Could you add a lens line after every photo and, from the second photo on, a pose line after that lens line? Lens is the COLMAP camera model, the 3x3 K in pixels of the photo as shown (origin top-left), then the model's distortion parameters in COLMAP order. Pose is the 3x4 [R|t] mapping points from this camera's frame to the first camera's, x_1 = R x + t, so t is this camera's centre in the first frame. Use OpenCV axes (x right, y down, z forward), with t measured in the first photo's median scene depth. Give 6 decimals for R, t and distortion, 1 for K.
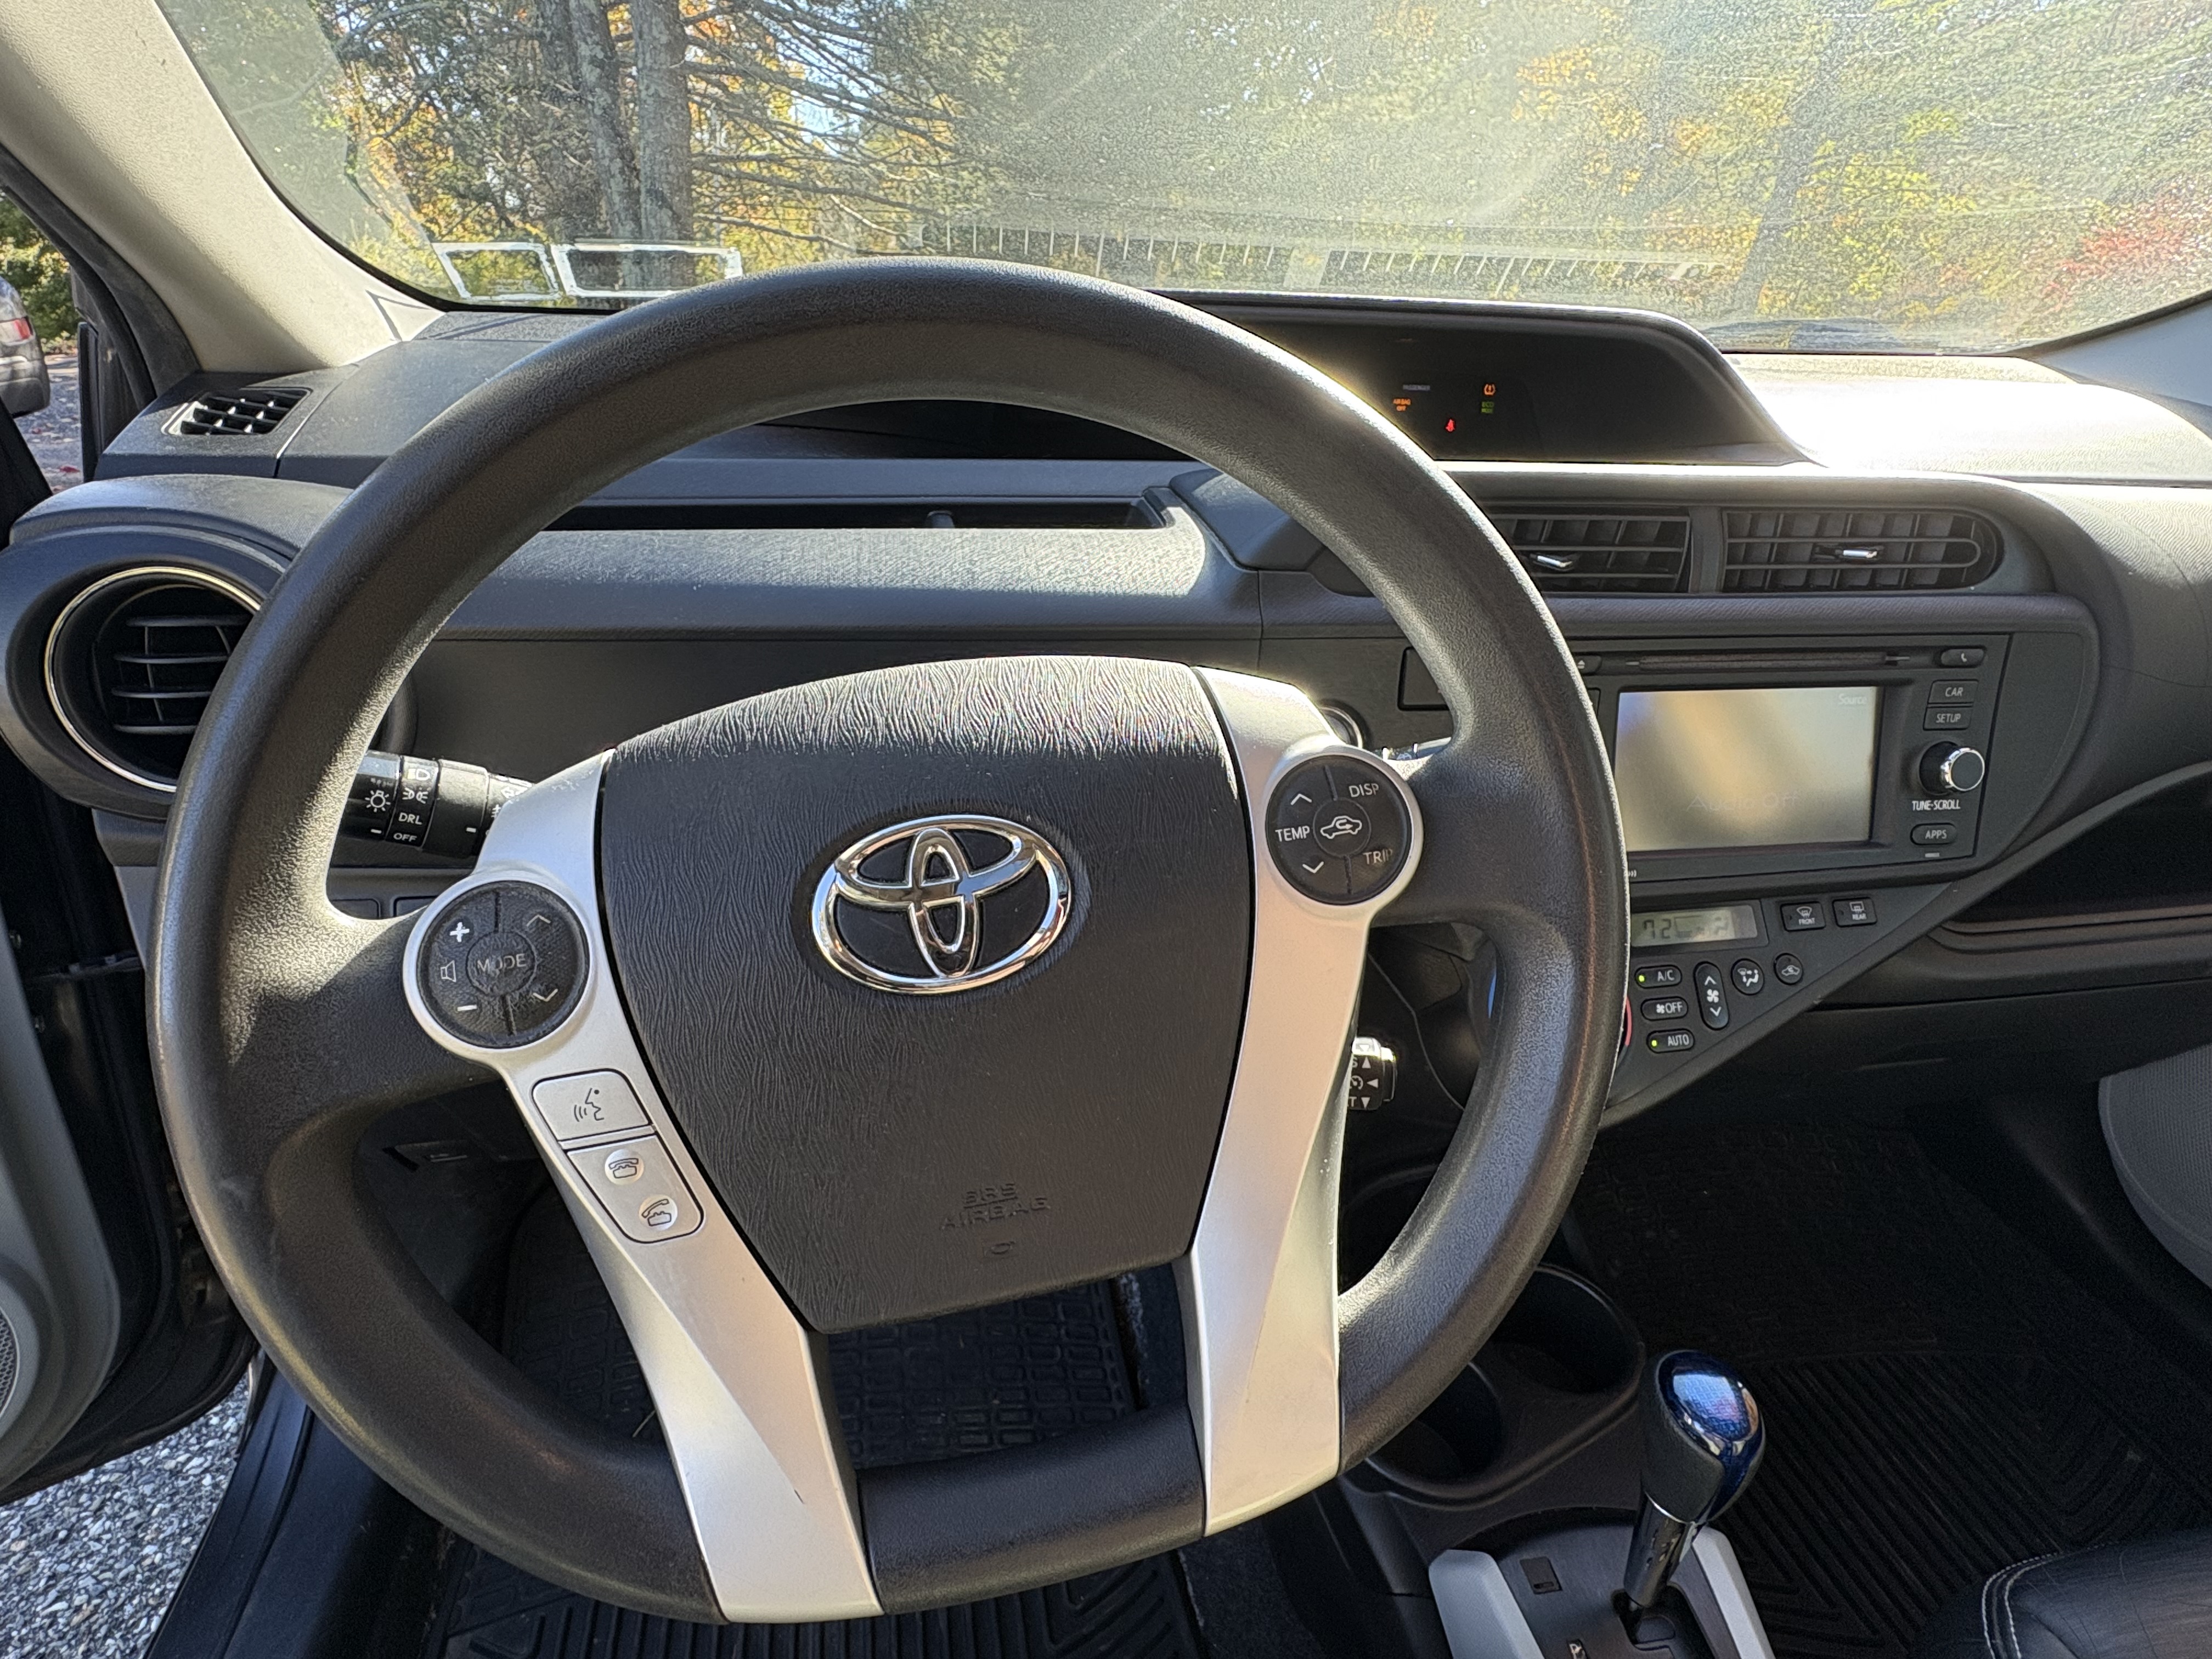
lens RADIAL K [[1142.6, 0, 1106.0], [0, 1142.6, 829.5], [0, 0, 1]] dist [0.001891, 0.001589]
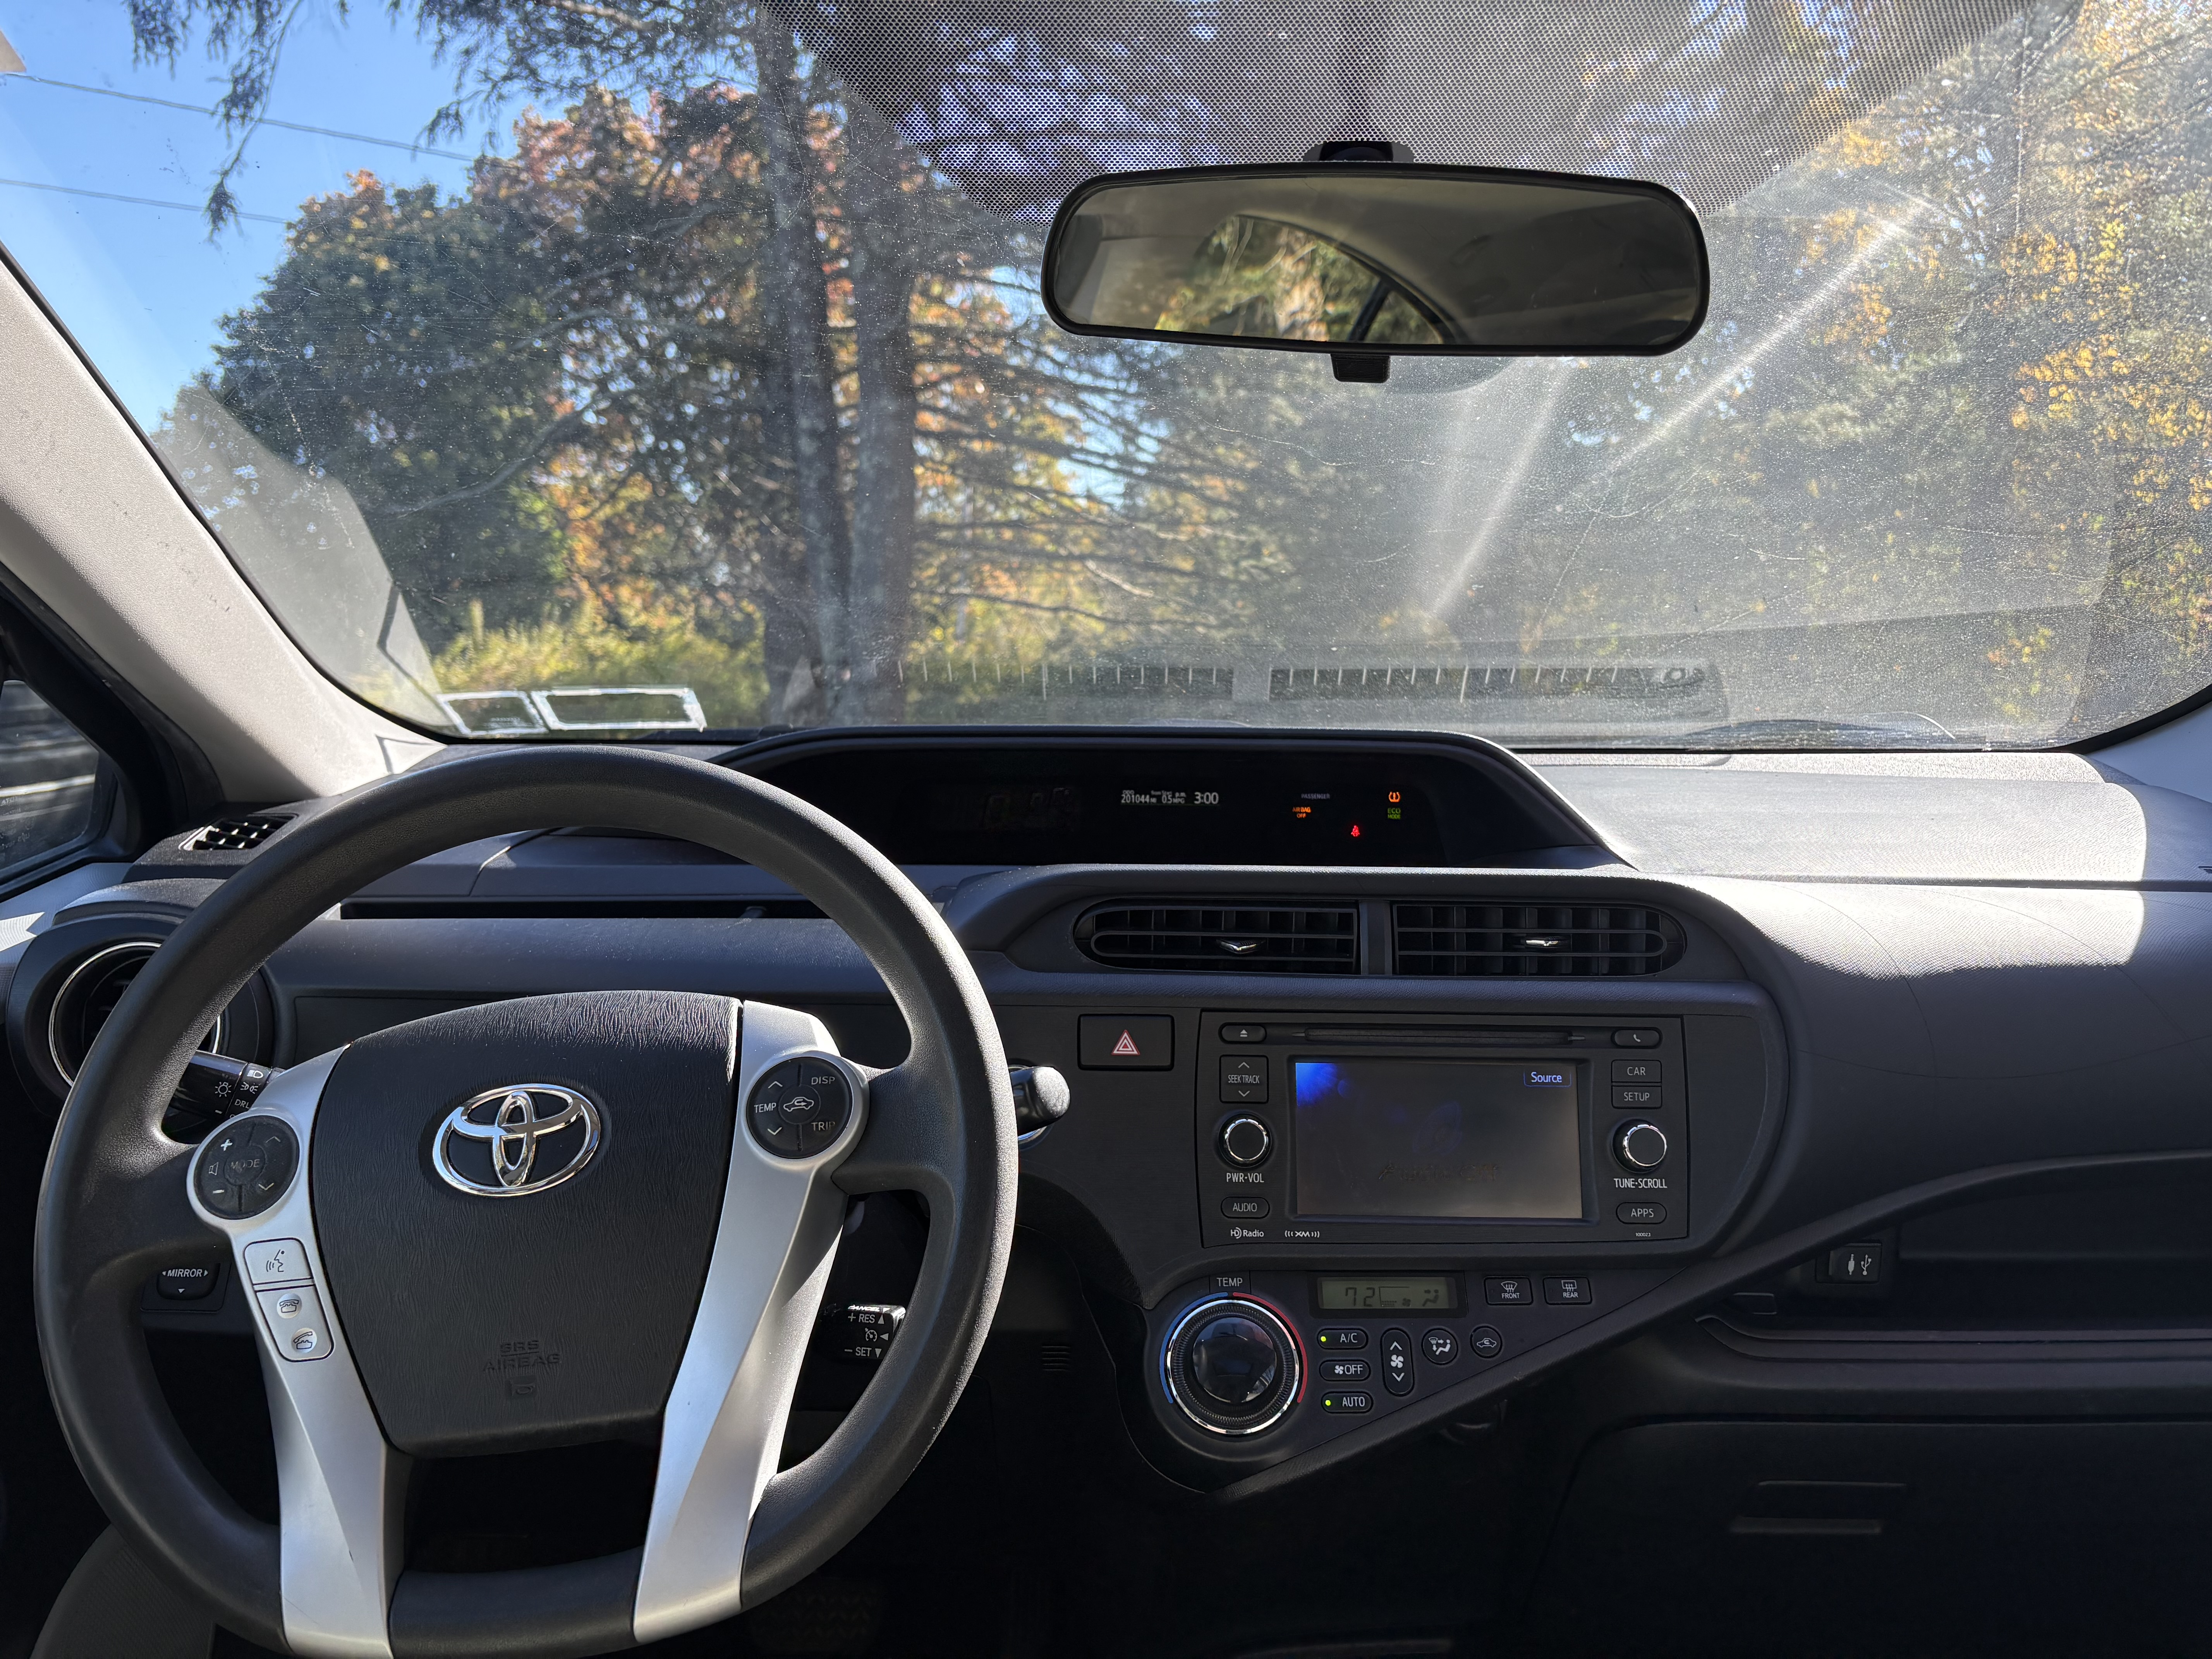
lens RADIAL K [[1639.3, 0, 1155.8], [0, 1639.3, 830.5], [0, 0, 1]] dist [0.033231, -0.032012]
pose [[0.985390, -0.007928, -0.170127, 0.589409], [-0.048052, 0.945390, -0.322380, 0.187107], [0.163392, 0.325845, 0.931197, -0.576202]]
